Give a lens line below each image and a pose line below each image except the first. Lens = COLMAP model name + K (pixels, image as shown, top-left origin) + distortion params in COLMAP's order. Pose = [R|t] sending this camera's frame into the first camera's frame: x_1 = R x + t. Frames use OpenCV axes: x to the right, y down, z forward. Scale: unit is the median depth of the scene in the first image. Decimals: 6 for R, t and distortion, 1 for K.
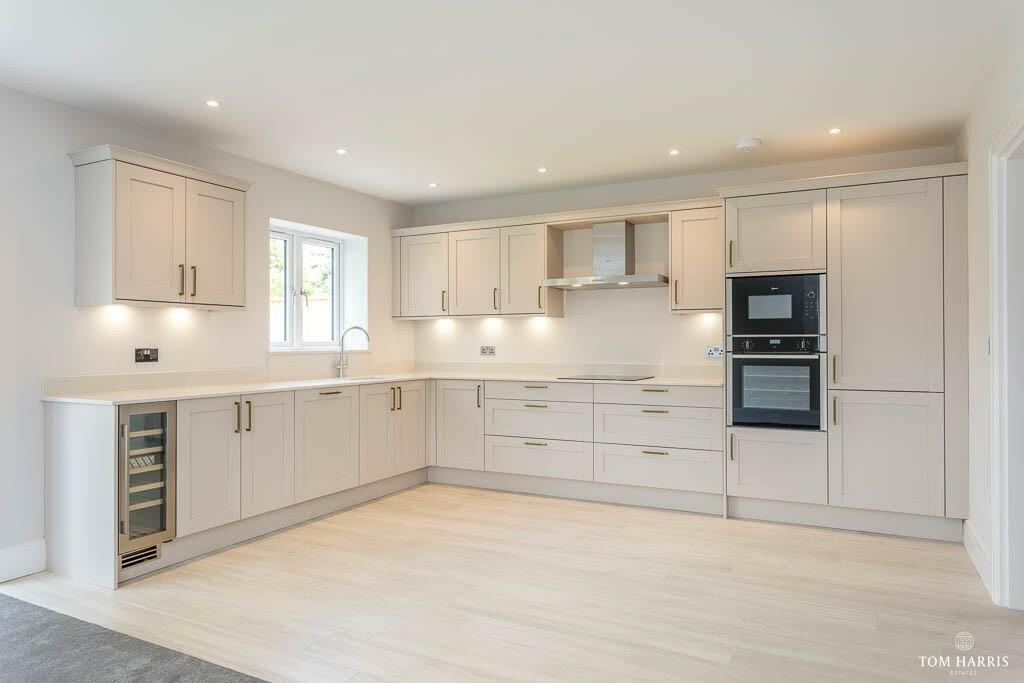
lens RADIAL K [[650.7, 0, 512.0], [0, 650.7, 341.5], [0, 0, 1]] dist [0.000932, 0.000058]
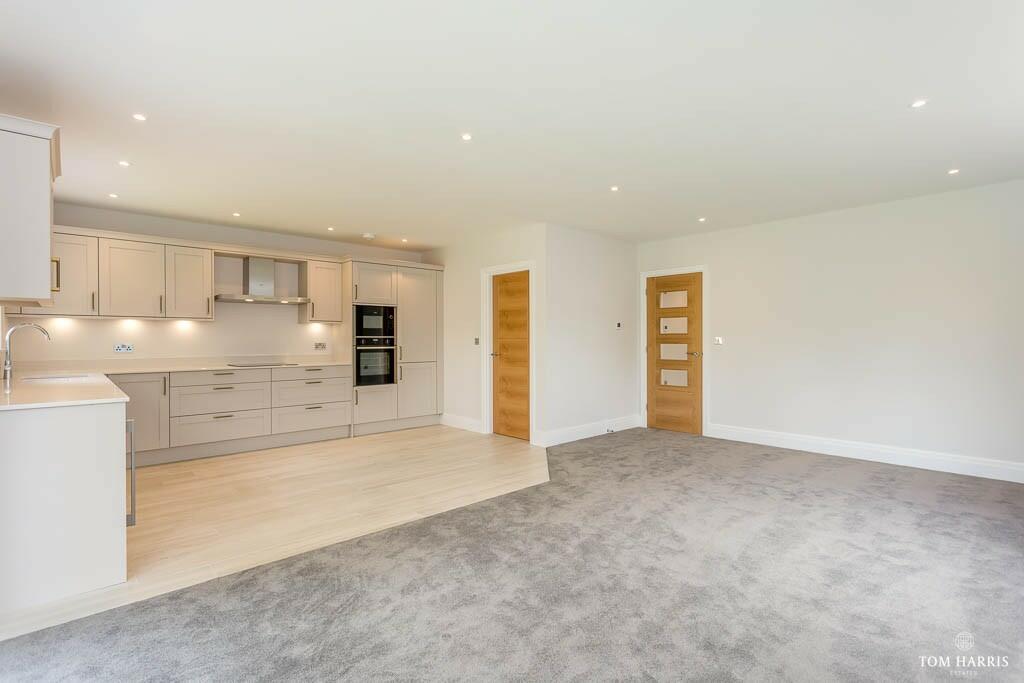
lens RADIAL K [[480.8, 0, 512.0], [0, 480.8, 341.5], [0, 0, 1]] dist [0.004193, 0.000979]
pose [[0.349609, -0.003031, 0.936891, -0.778617], [0.000015, 0.999995, 0.003229, 0.000075], [-0.936896, -0.001115, 0.349607, 0.114580]]
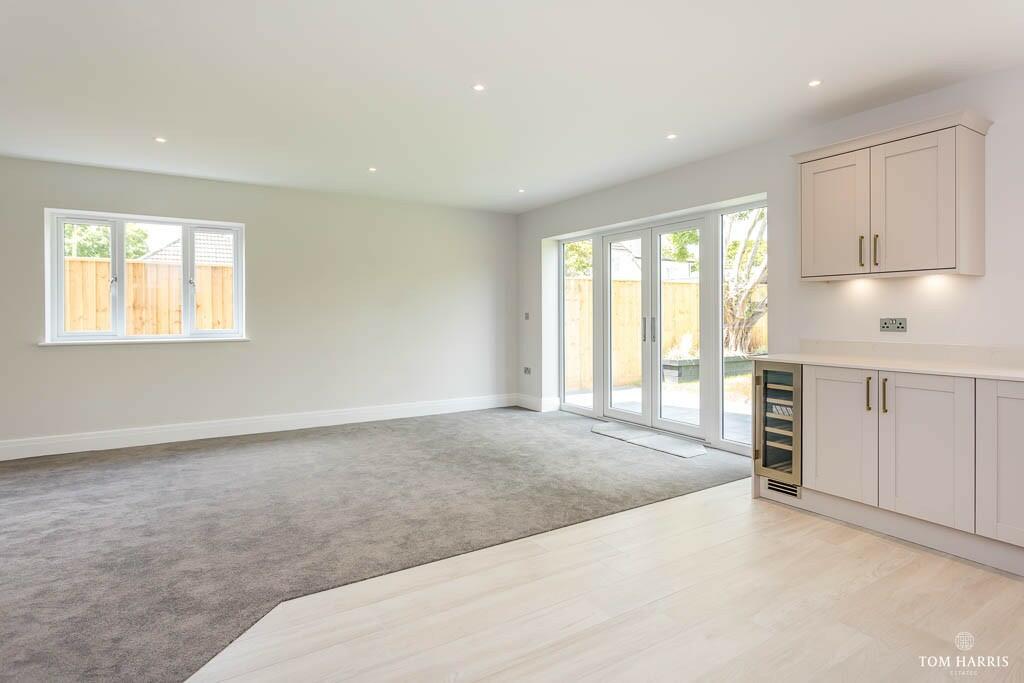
lens RADIAL K [[530.2, 0, 511.4], [0, 530.2, 316.7], [0, 0, 1]] dist [-0.002725, 0.000188]
pose [[-0.523336, 0.002469, -0.852123, 0.405419], [0.006317, 0.999980, -0.000982, 0.004731], [0.852103, -0.005897, -0.523341, 0.806928]]
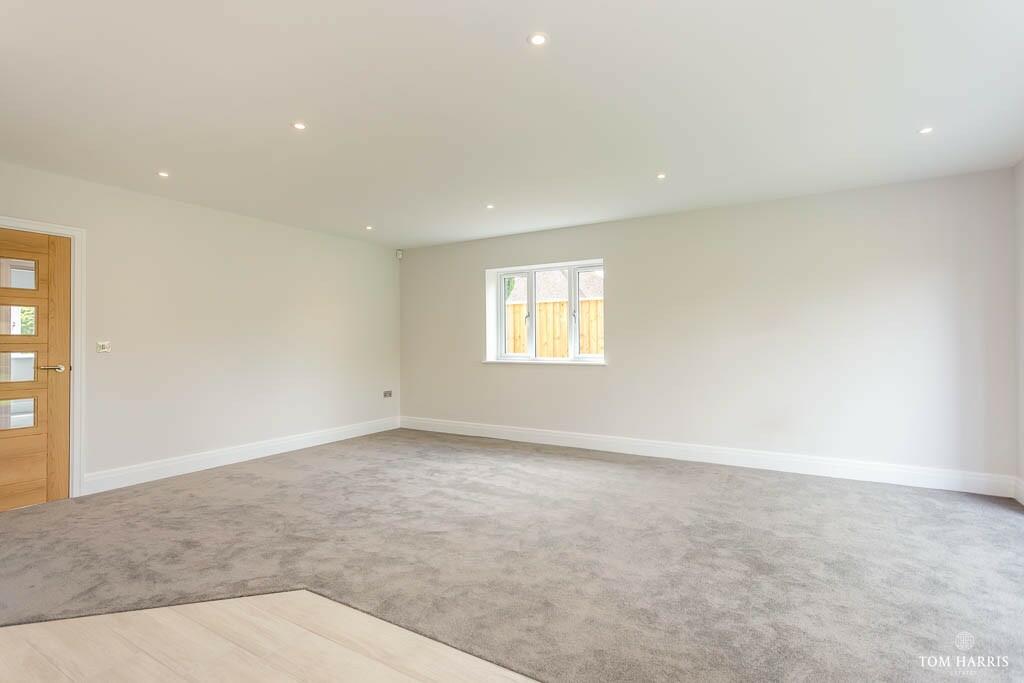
lens RADIAL K [[480.8, 0, 512.0], [0, 480.8, 341.5], [0, 0, 1]] dist [0.004193, 0.000979]
pose [[-0.997853, 0.003130, 0.065419, -0.157716], [0.002611, 0.999964, -0.008015, 0.003757], [-0.065442, -0.007827, -0.997826, 0.874410]]
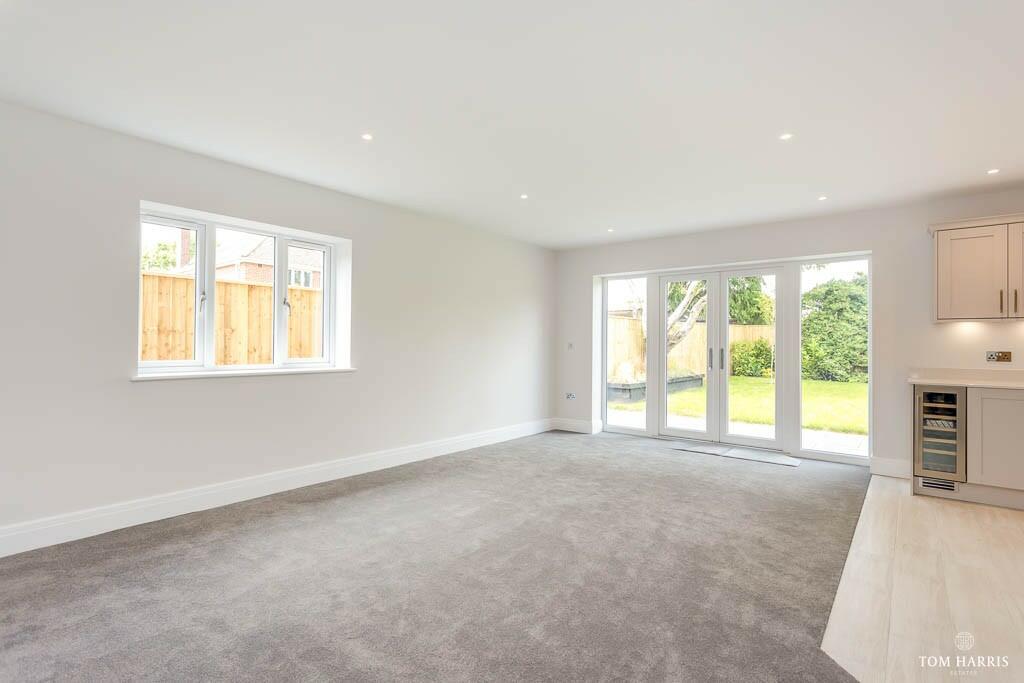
lens RADIAL K [[480.8, 0, 512.0], [0, 480.8, 341.5], [0, 0, 1]] dist [0.004193, 0.000979]
pose [[-0.219622, -0.007245, -0.975558, 0.580154], [-0.003303, 0.999972, -0.006683, -0.000649], [0.975579, 0.001754, -0.219640, 0.190654]]
